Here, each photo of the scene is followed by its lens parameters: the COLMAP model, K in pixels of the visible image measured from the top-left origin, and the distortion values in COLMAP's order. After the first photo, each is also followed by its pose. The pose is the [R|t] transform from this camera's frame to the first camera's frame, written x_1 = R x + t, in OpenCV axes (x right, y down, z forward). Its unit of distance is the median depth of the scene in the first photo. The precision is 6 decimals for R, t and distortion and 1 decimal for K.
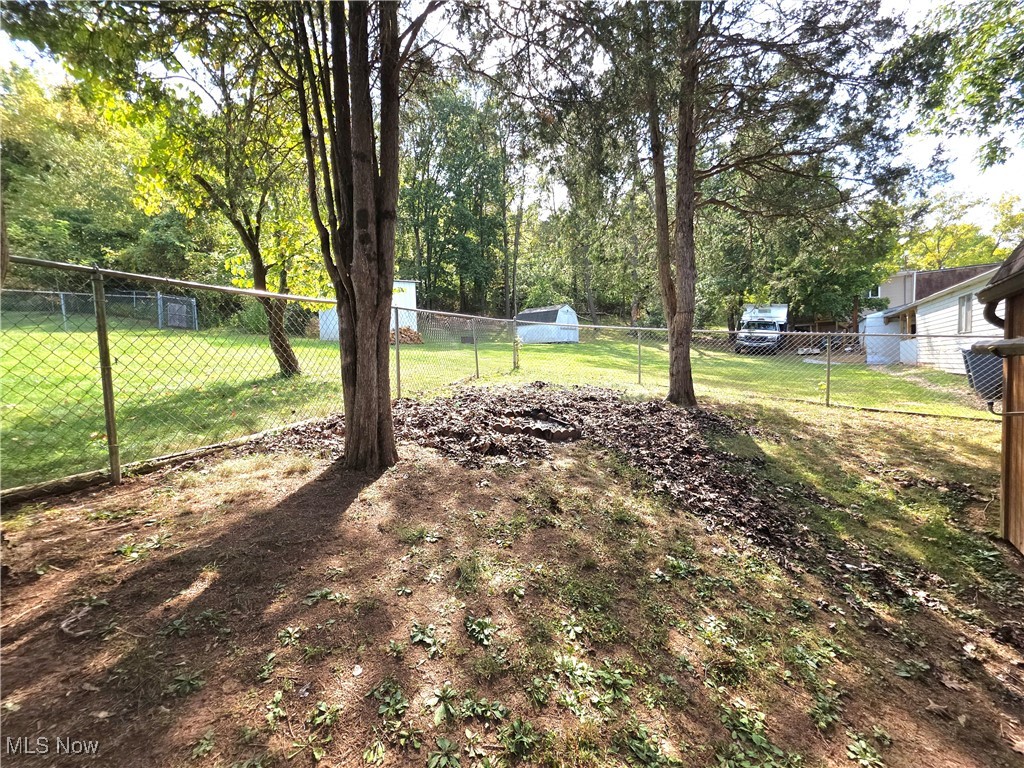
lens RADIAL K [[413.0, 0, 511.3], [0, 413.0, 382.3], [0, 0, 1]] dist [0.003314, 0.000940]
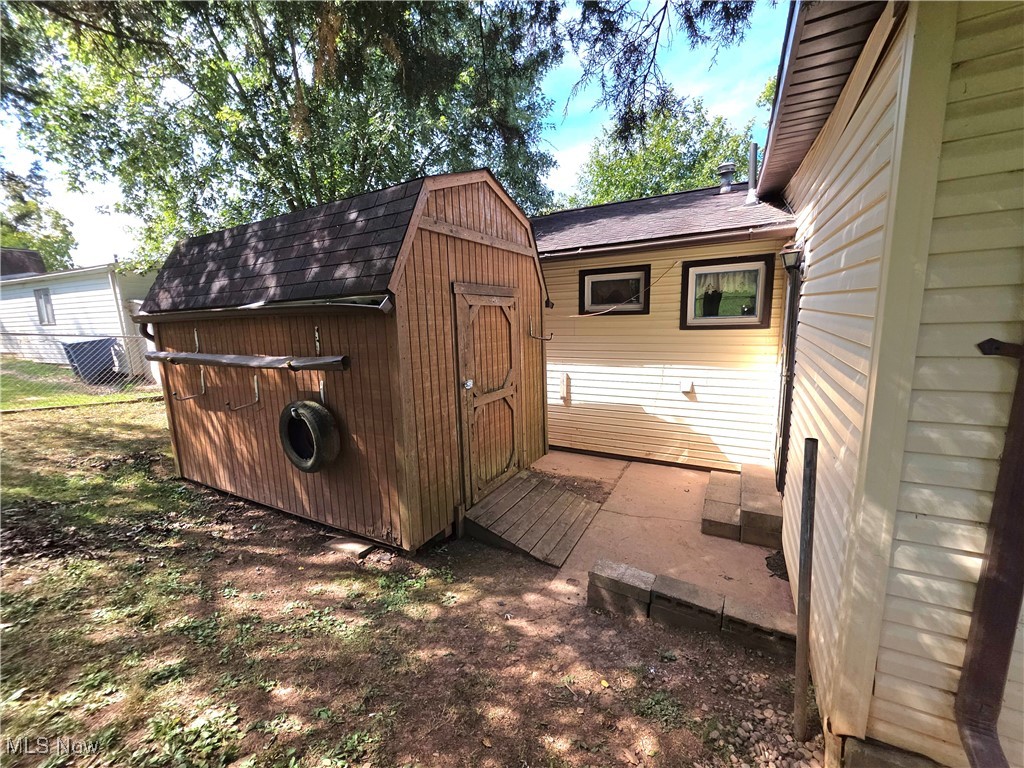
lens RADIAL K [[413.0, 0, 511.3], [0, 413.0, 383.1], [0, 0, 1]] dist [0.003314, 0.000940]
pose [[-0.149295, -0.121552, 0.981293, -0.549080], [0.071221, 0.988516, 0.133282, -0.104276], [-0.986224, 0.089787, -0.138923, -0.039380]]
